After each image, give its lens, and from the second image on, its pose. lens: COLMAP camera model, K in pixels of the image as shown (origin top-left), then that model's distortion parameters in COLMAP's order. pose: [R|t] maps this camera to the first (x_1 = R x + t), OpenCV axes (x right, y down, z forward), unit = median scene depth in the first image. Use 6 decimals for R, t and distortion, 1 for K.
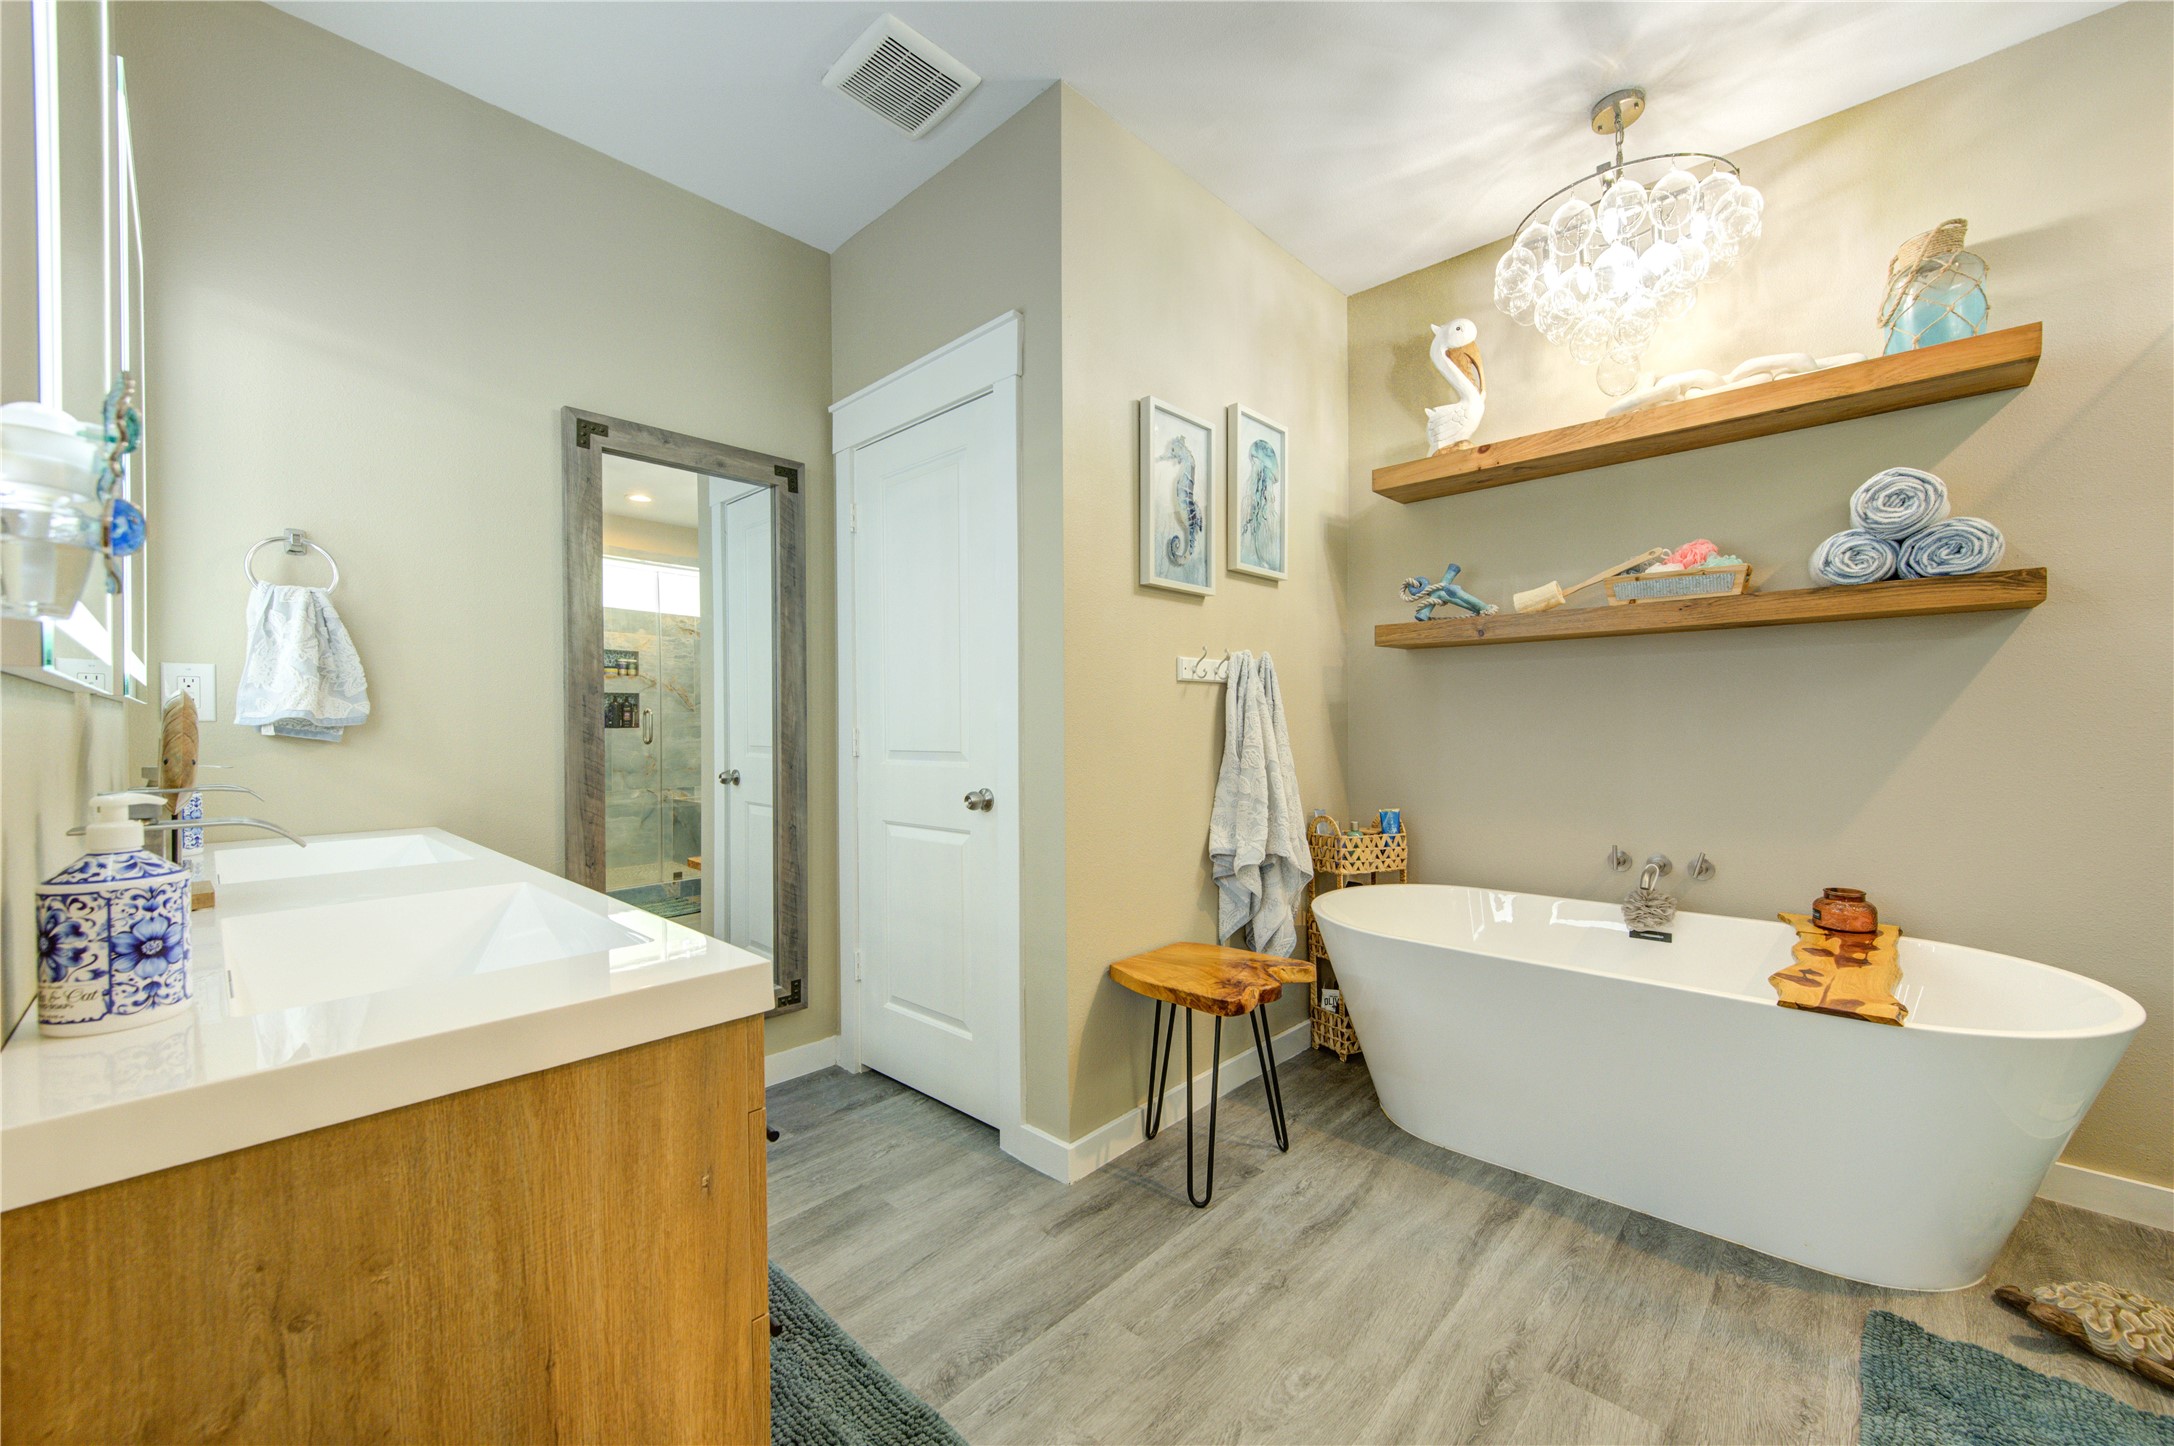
lens RADIAL K [[848.0, 0, 1087.9], [0, 848.0, 734.5], [0, 0, 1]] dist [0.000394, 0.000673]
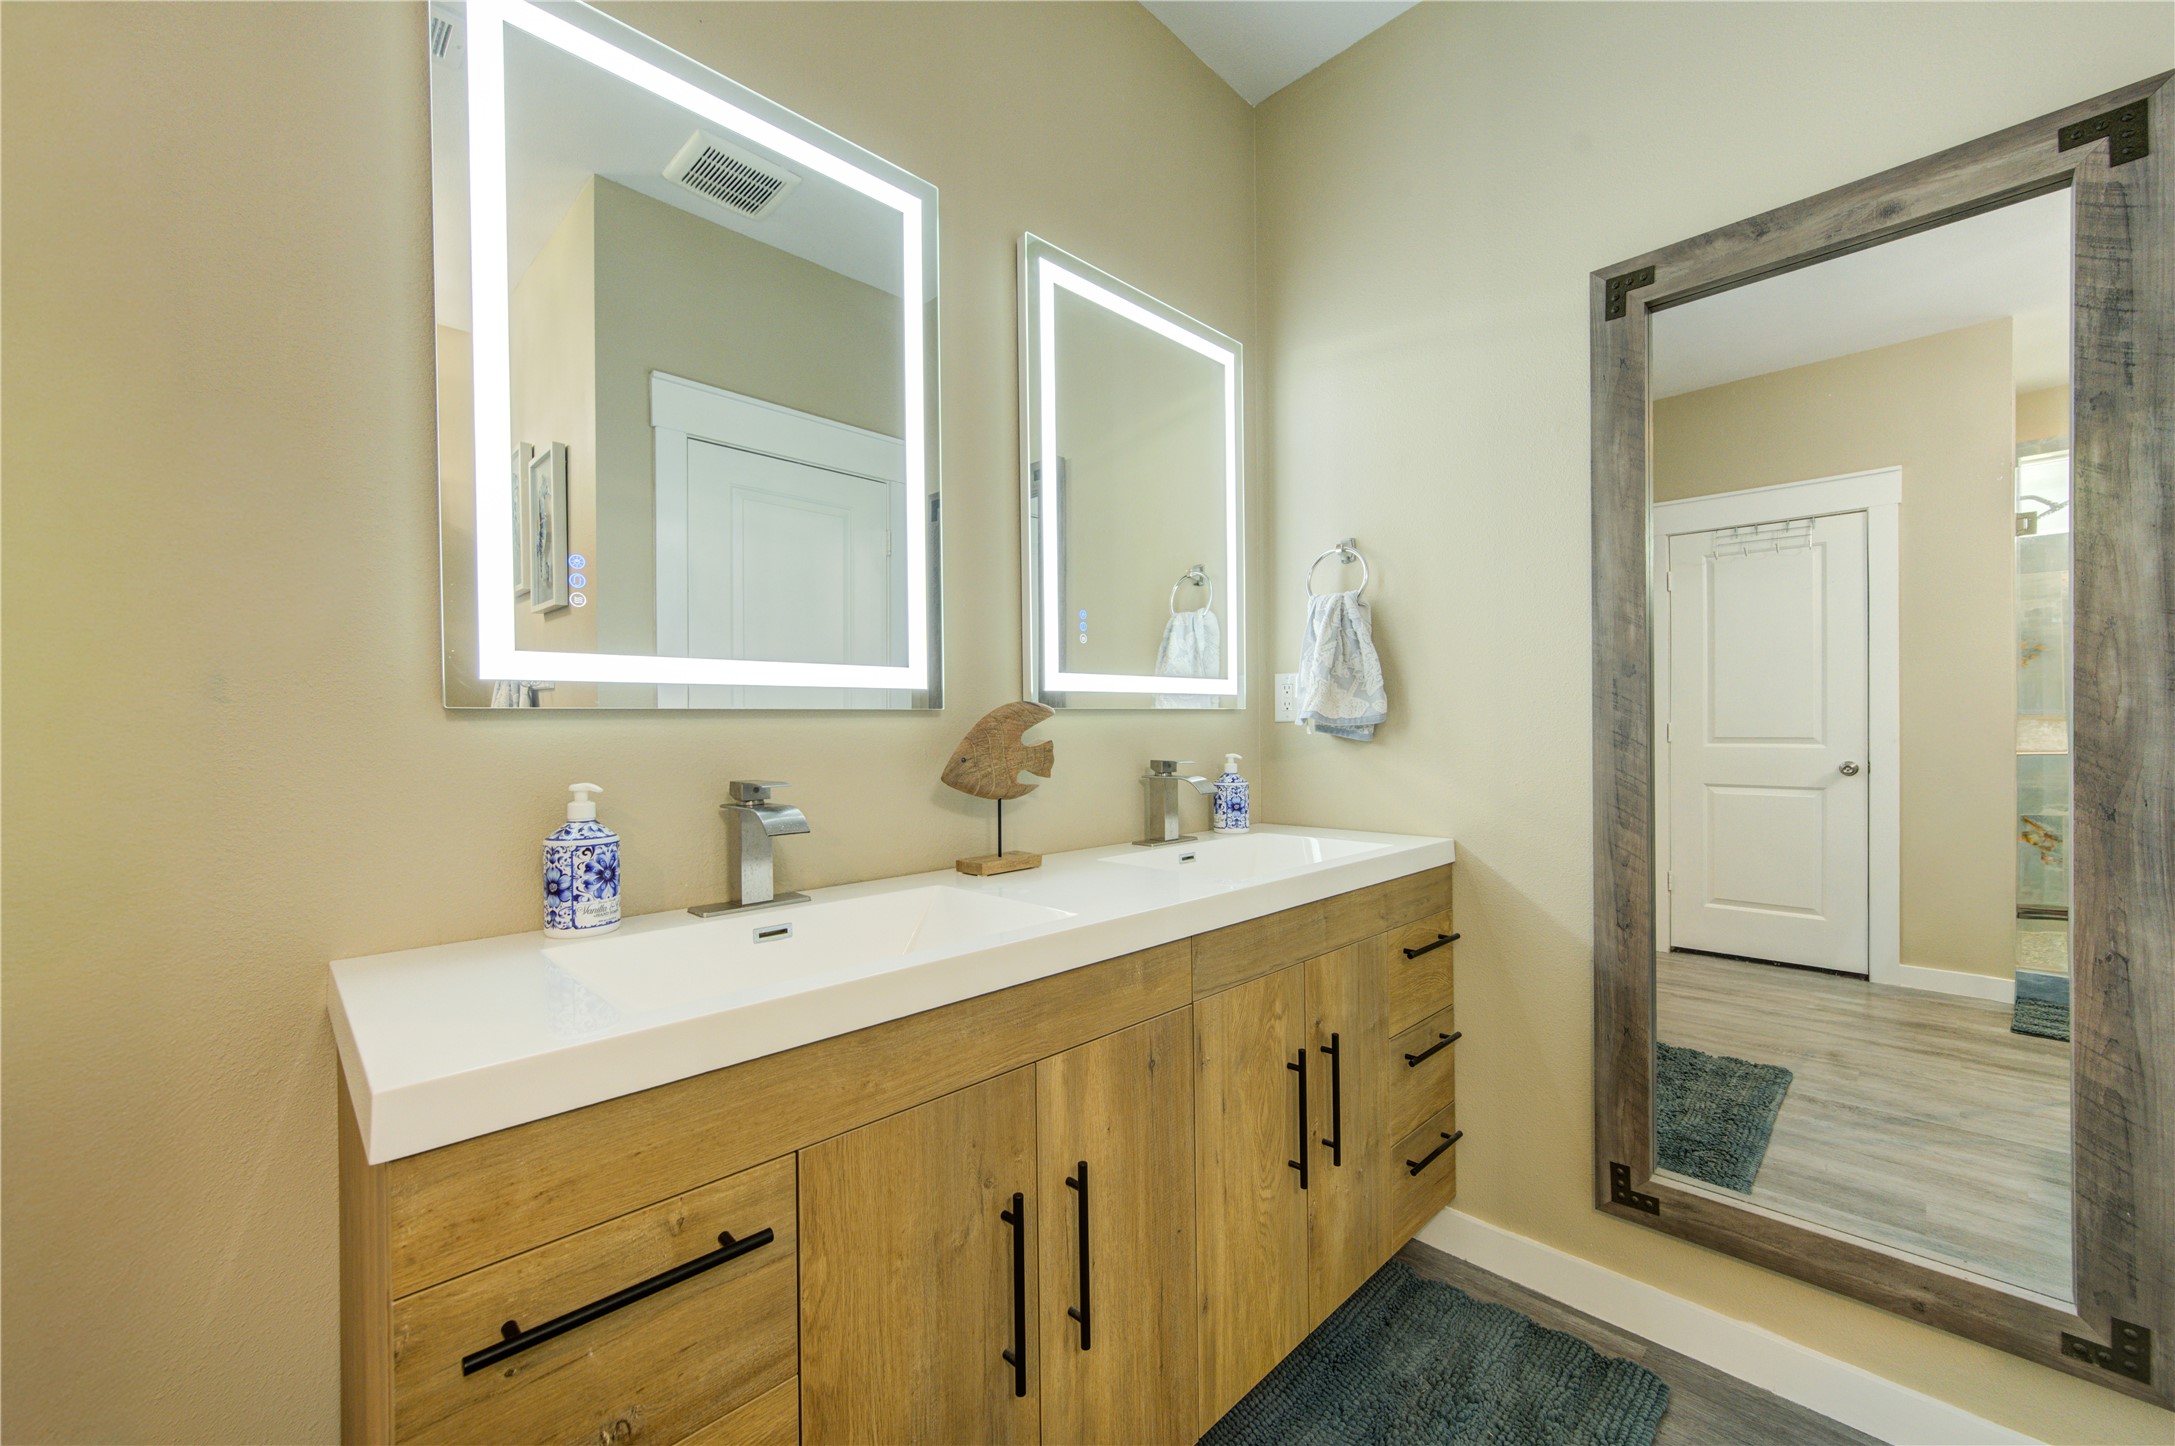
lens RADIAL K [[848.4, 0, 1096.1], [0, 848.4, 727.2], [0, 0, 1]] dist [0.000394, 0.000673]
pose [[-0.031819, 0.006447, -0.999473, 0.108836], [0.001549, 0.999978, 0.006401, -0.012084], [0.999492, -0.001345, -0.031828, 0.602875]]
